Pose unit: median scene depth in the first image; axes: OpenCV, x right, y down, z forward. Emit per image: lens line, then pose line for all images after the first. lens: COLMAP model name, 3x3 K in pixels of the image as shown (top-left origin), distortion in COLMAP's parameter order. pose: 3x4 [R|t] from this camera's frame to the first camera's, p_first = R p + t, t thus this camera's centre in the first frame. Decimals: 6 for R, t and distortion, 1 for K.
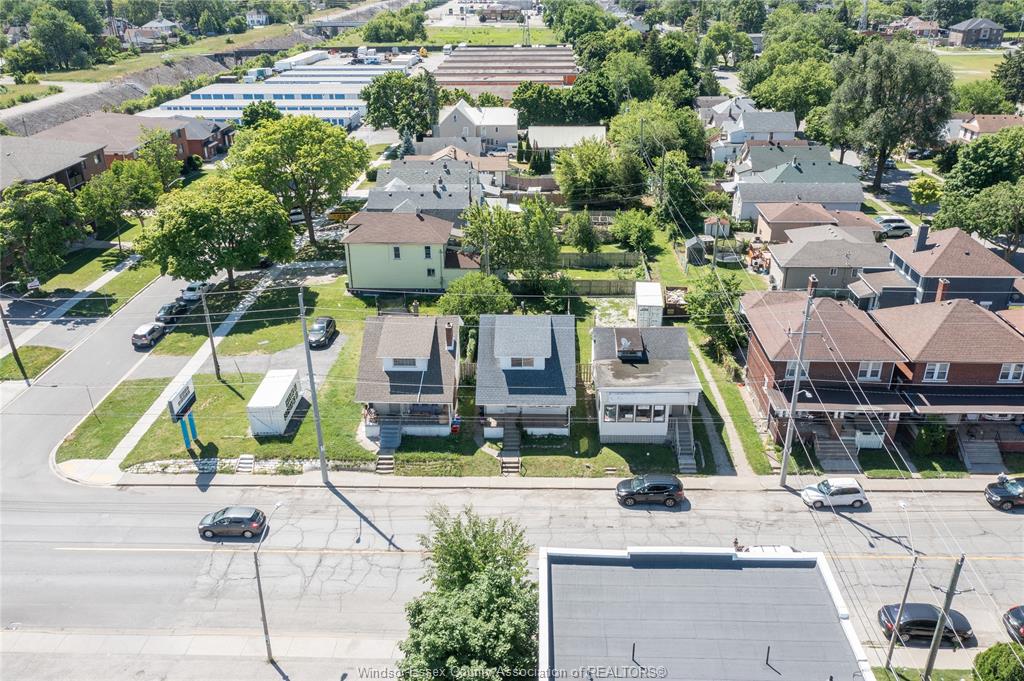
lens RADIAL K [[815.1, 0, 512.0], [0, 815.1, 340.5], [0, 0, 1]] dist [-0.000926, -0.007149]
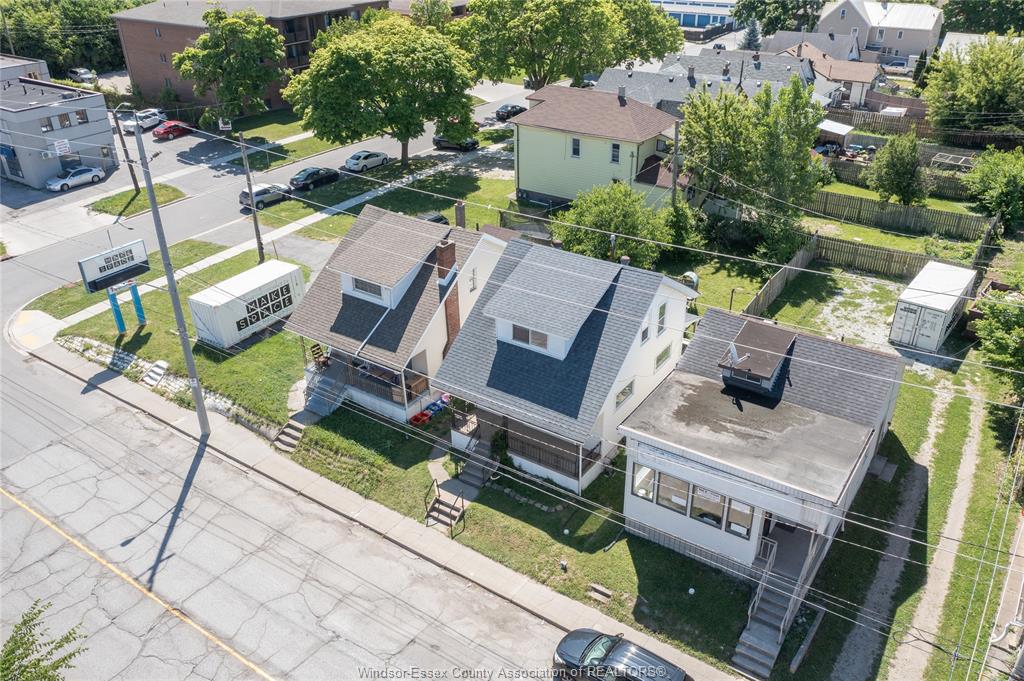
lens RADIAL K [[815.1, 0, 512.0], [0, 815.1, 340.5], [0, 0, 1]] dist [-0.000926, -0.007149]
pose [[0.840057, 0.259083, -0.476634, 0.248579], [-0.225029, 0.965855, 0.128399, -0.035405], [0.493626, -0.000606, 0.869674, 0.502103]]
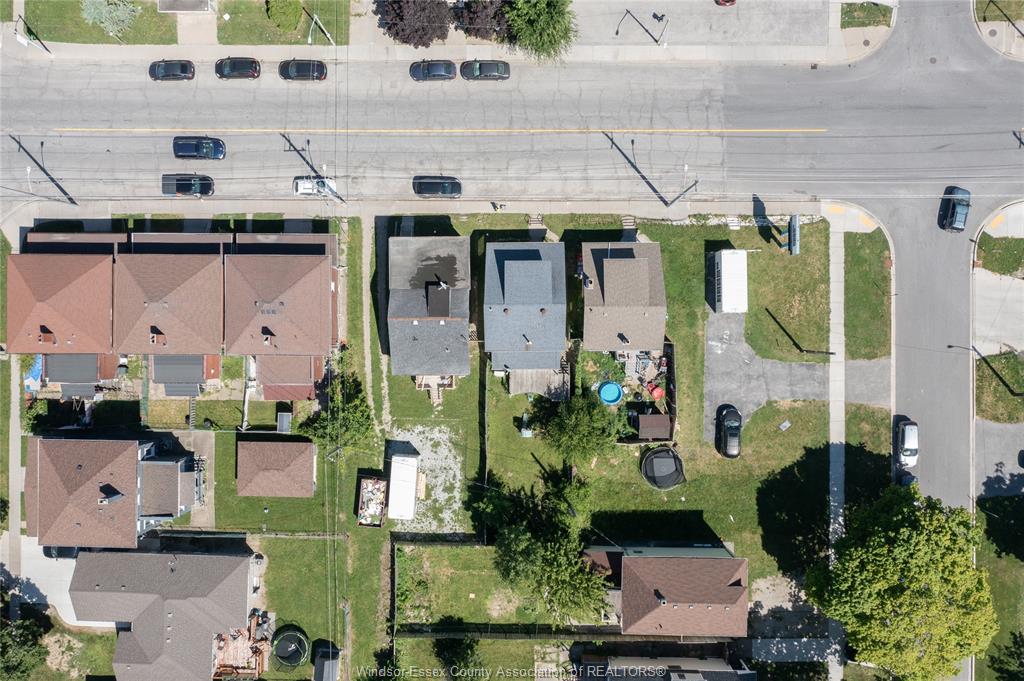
lens RADIAL K [[827.1, 0, 512.0], [0, 827.1, 340.5], [0, 0, 1]] dist [0.010446, 0.001811]
pose [[-0.999226, 0.032049, 0.022806, 0.013491], [0.007329, -0.417925, 0.908452, -1.102327], [0.038646, 0.907916, 0.417366, 0.554264]]
